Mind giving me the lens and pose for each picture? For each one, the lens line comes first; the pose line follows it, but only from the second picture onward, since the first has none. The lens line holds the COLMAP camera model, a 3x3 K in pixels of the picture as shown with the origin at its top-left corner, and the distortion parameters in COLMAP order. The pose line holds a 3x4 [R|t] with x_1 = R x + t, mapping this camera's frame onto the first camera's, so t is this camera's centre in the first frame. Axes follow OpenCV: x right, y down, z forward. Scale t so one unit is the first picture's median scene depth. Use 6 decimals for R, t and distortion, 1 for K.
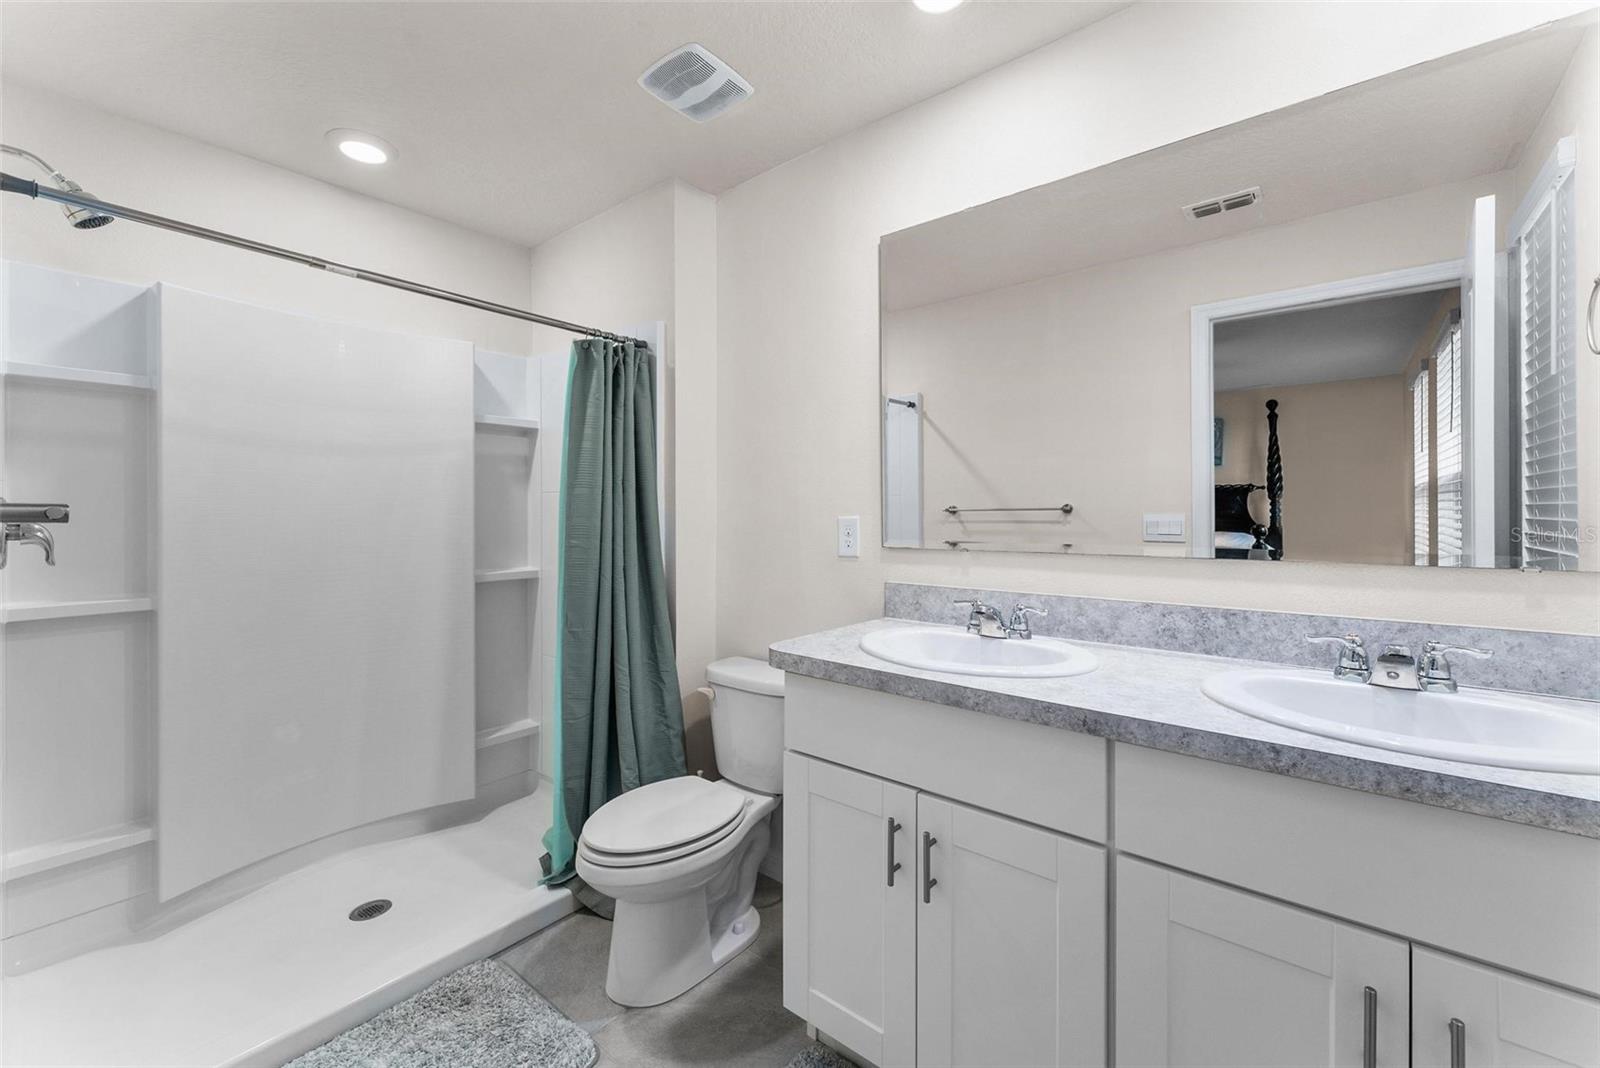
lens RADIAL K [[637.0, 0, 800.6], [0, 637.0, 514.0], [0, 0, 1]] dist [-0.001674, 0.000407]
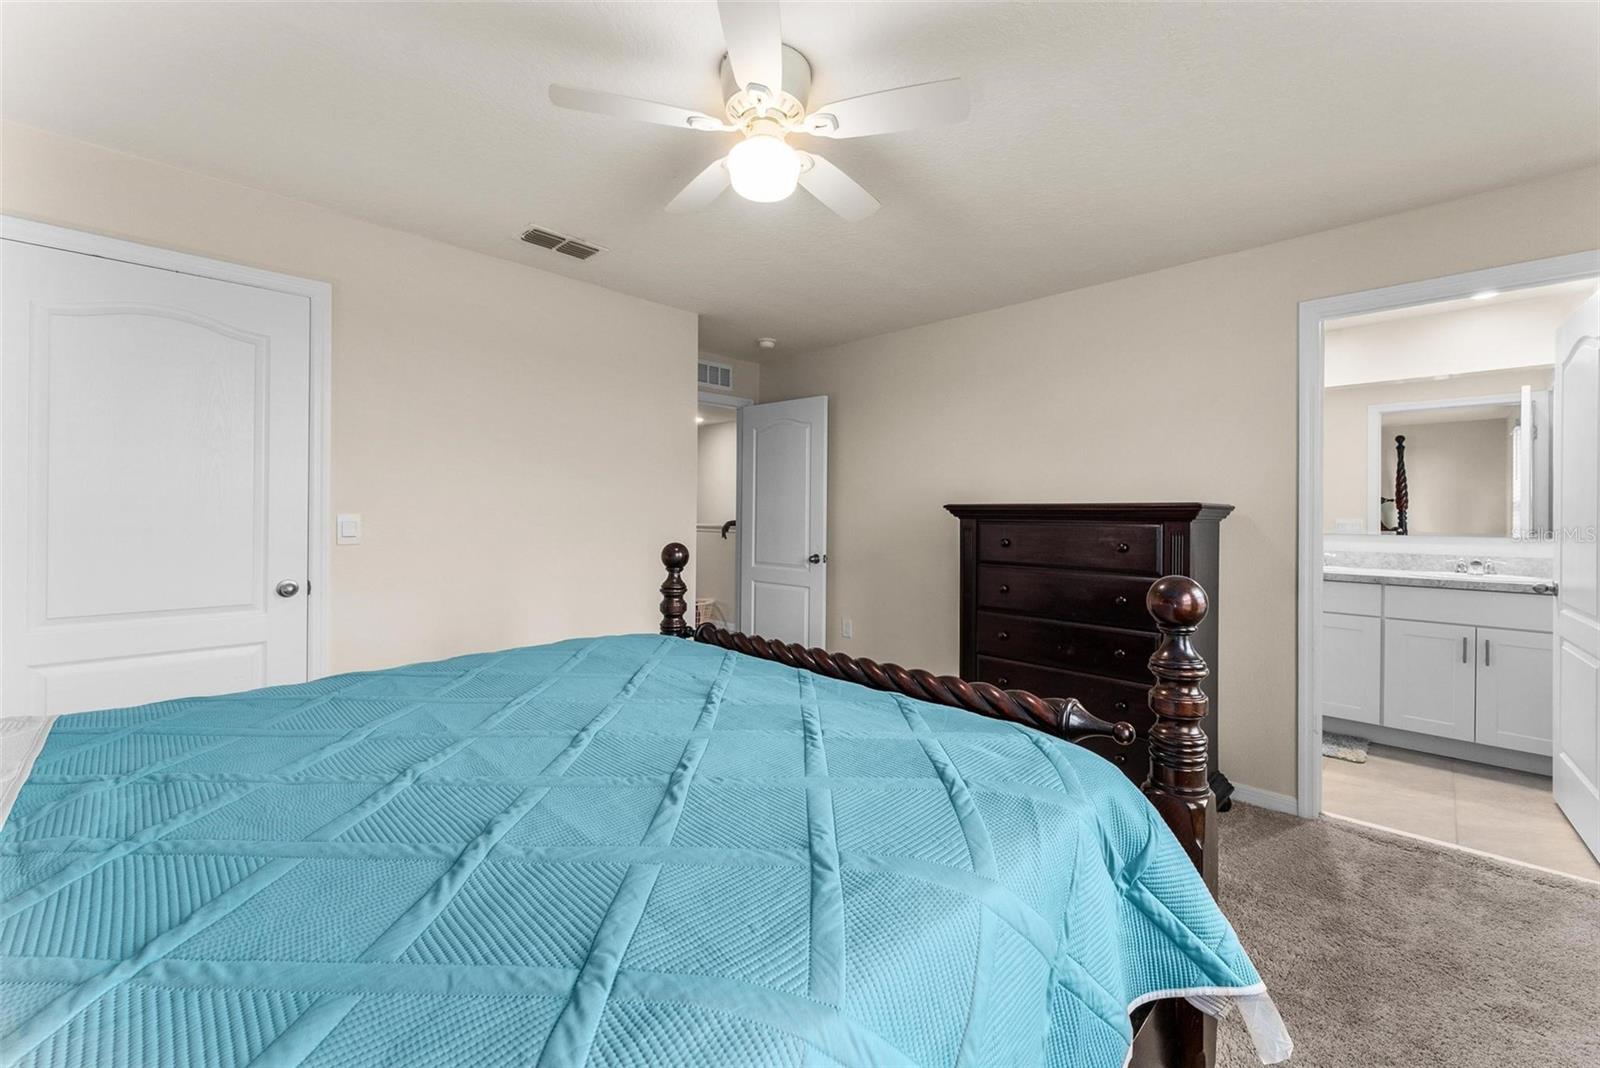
lens RADIAL K [[637.0, 0, 799.9], [0, 637.0, 521.9], [0, 0, 1]] dist [-0.001674, 0.000407]
pose [[0.995556, 0.007428, -0.093881, -1.324025], [-0.006772, 0.999950, 0.007303, 0.007995], [0.093931, -0.006635, 0.995557, -1.540098]]
